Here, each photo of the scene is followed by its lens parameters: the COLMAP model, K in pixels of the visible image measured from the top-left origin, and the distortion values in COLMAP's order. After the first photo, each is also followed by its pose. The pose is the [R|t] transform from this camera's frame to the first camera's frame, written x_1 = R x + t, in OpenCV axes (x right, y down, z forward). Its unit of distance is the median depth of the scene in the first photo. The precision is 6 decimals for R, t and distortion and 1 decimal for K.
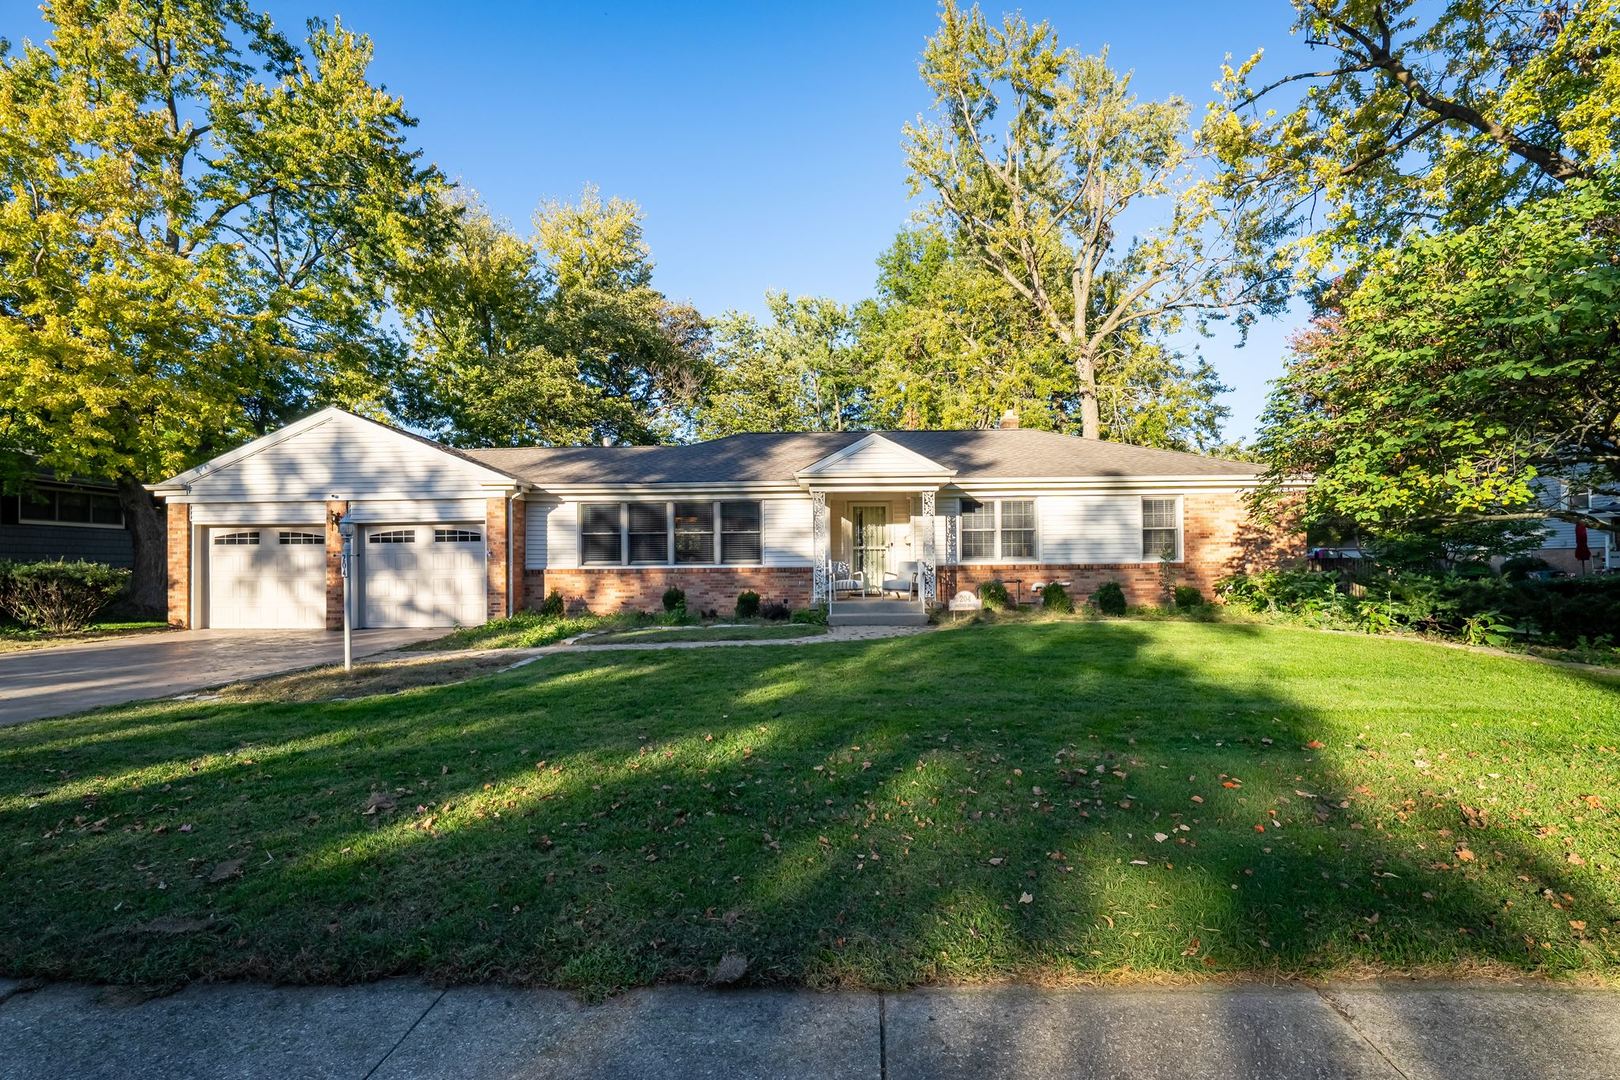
lens RADIAL K [[688.3, 0, 810.0], [0, 688.3, 540.0], [0, 0, 1]] dist [-0.000408, -0.000015]
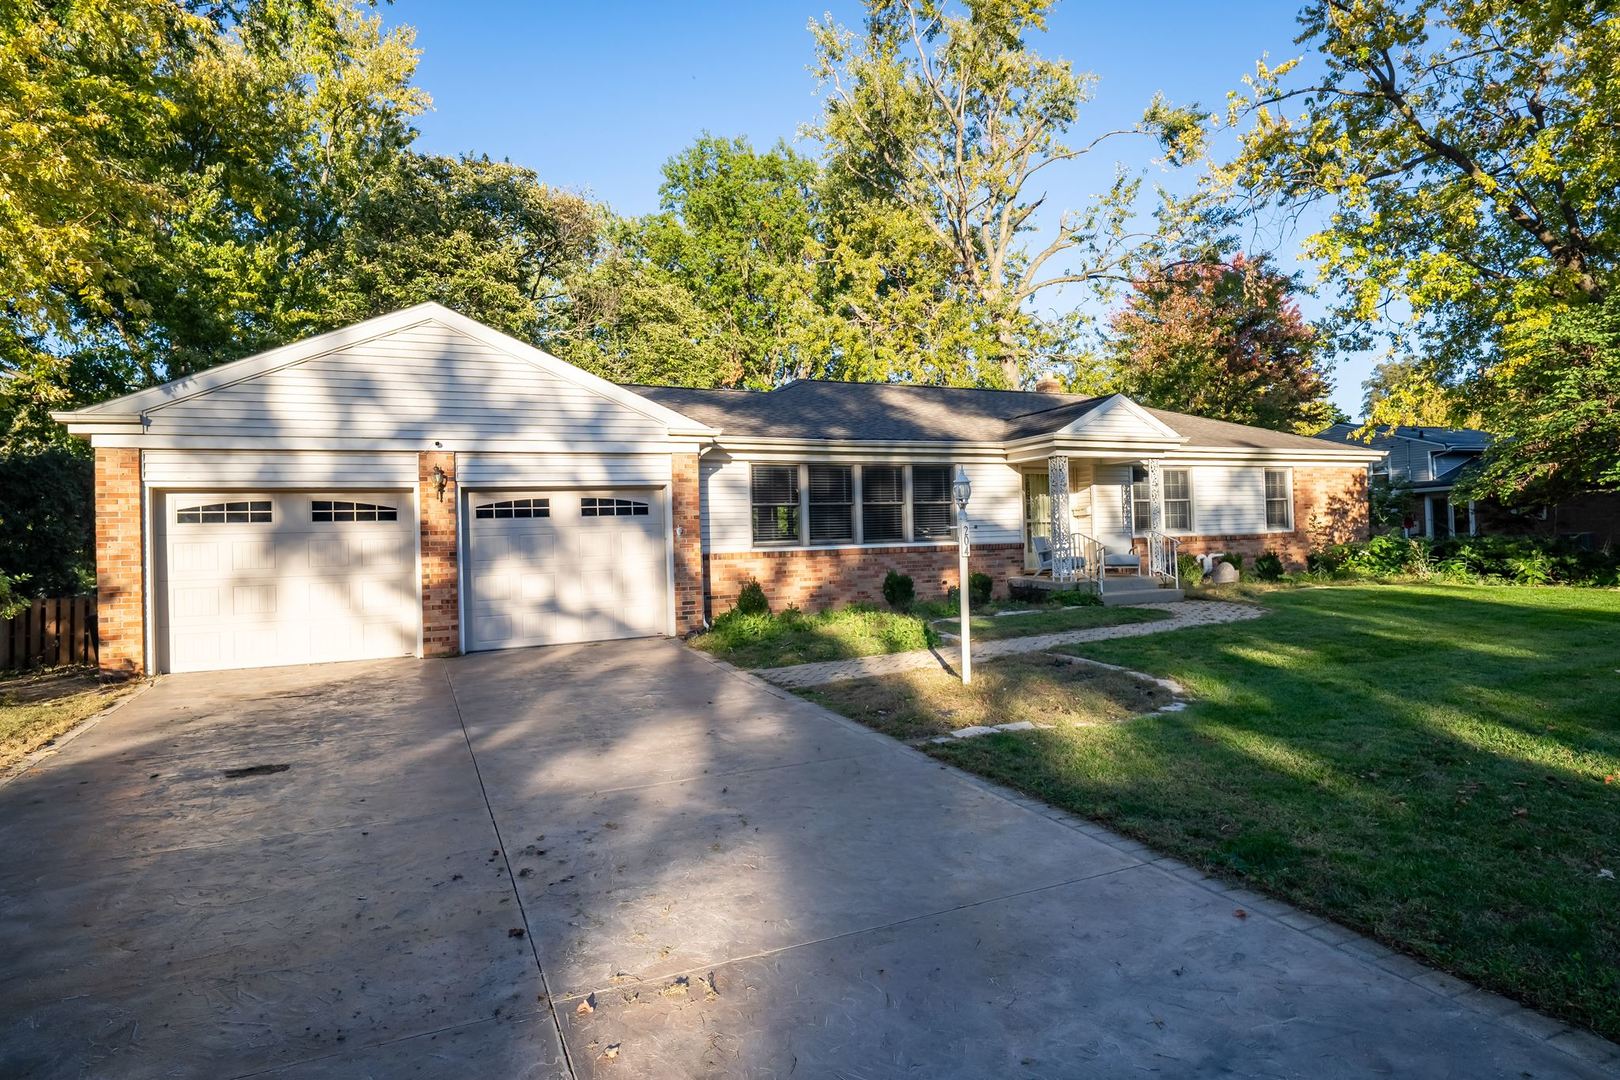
lens RADIAL K [[838.4, 0, 812.9], [0, 838.4, 521.2], [0, 0, 1]] dist [-0.000158, -0.000431]
pose [[0.910672, -0.008910, 0.413034, -0.677022], [0.007919, 0.999960, 0.004111, 0.006408], [-0.413054, -0.000473, 0.910706, 0.159093]]
